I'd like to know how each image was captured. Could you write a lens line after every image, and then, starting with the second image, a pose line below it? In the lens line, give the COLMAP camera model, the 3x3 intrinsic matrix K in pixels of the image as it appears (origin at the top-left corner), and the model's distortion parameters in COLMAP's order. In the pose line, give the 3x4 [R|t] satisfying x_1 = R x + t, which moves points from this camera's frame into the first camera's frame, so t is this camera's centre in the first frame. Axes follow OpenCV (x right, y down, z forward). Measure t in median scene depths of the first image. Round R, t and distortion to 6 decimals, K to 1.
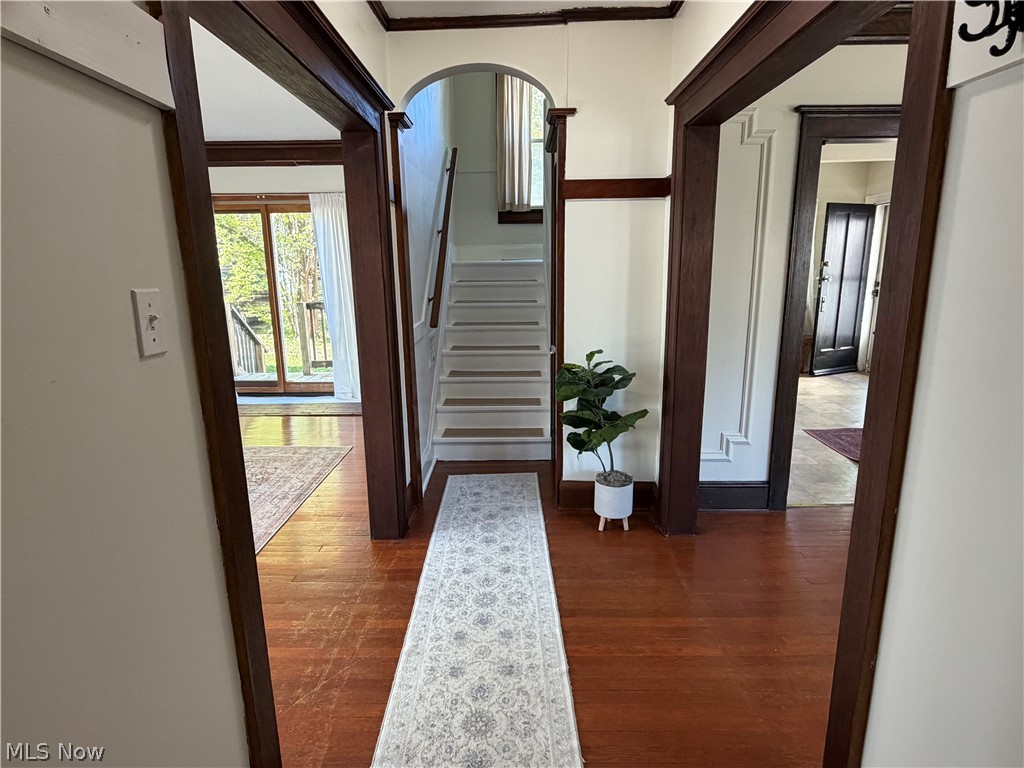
lens RADIAL K [[570.2, 0, 506.8], [0, 570.2, 389.7], [0, 0, 1]] dist [0.001066, -0.001457]
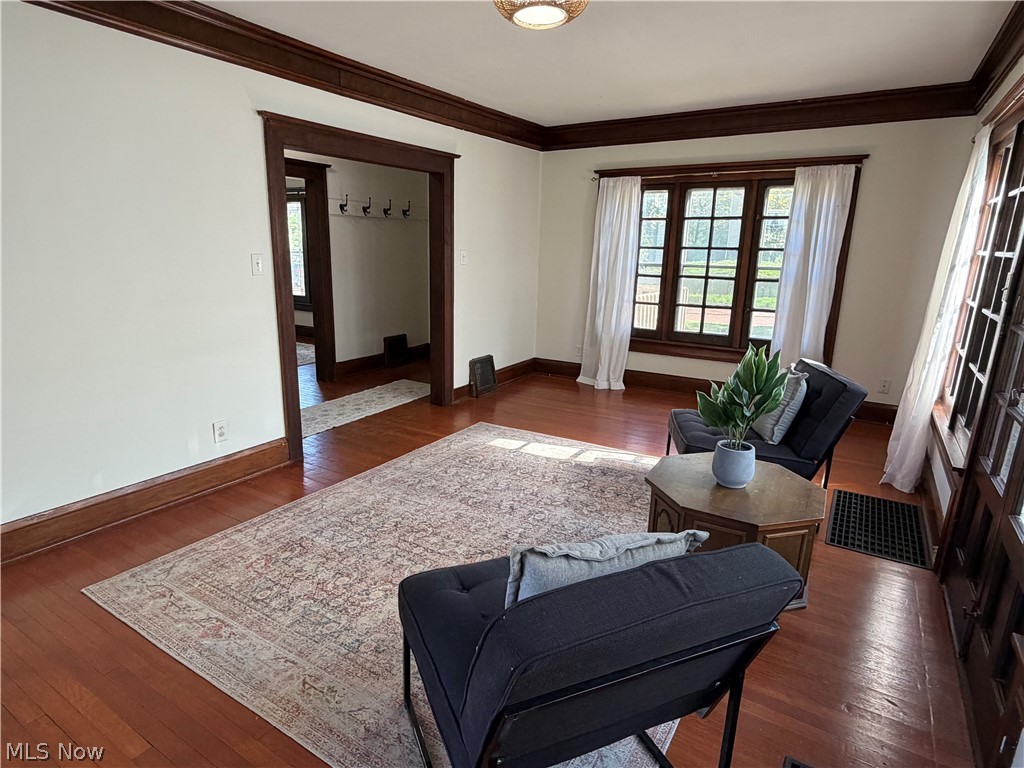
lens RADIAL K [[570.2, 0, 510.8], [0, 570.2, 384.5], [0, 0, 1]] dist [0.001066, -0.001457]
pose [[-0.856946, -0.126198, 0.499718, -1.051199], [0.102205, 0.908698, 0.404749, -0.303051], [-0.505171, 0.397922, -0.765807, 1.398879]]
